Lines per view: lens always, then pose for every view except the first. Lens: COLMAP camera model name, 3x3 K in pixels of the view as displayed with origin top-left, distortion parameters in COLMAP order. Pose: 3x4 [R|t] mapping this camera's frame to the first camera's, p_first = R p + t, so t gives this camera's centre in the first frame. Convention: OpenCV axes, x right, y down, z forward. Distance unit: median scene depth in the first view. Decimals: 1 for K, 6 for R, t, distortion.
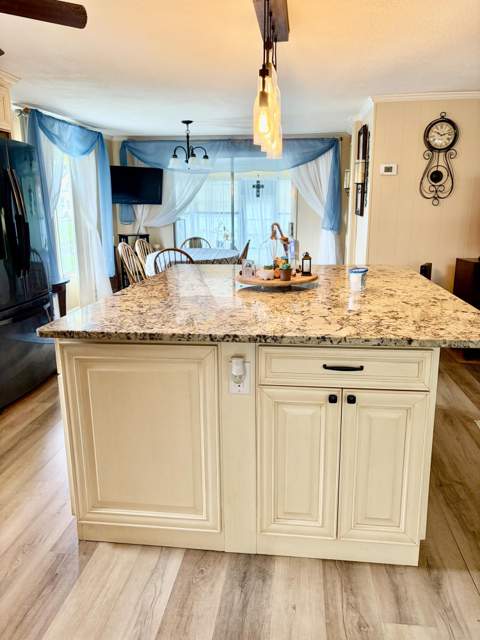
lens RADIAL K [[490.0, 0, 240.0], [0, 490.0, 320.0], [0, 0, 1]] dist [0.002424, 0.005519]
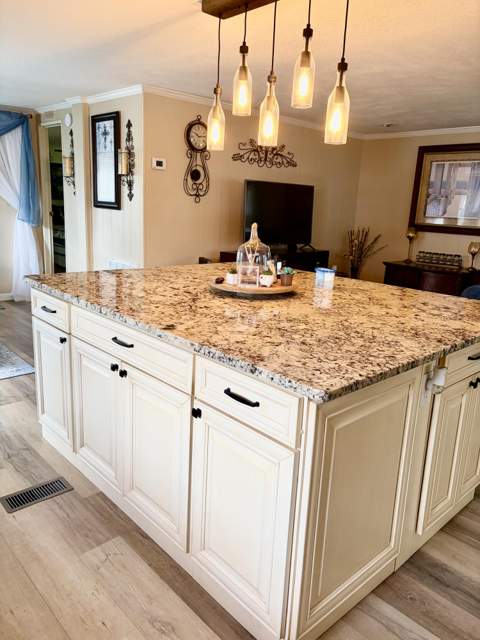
lens RADIAL K [[490.0, 0, 240.0], [0, 490.0, 320.0], [0, 0, 1]] dist [0.002424, 0.005519]
pose [[0.644963, -0.140126, 0.751257, -0.380856], [0.121553, 0.989341, 0.080179, -0.056561], [-0.754485, 0.039605, 0.655121, 0.247915]]
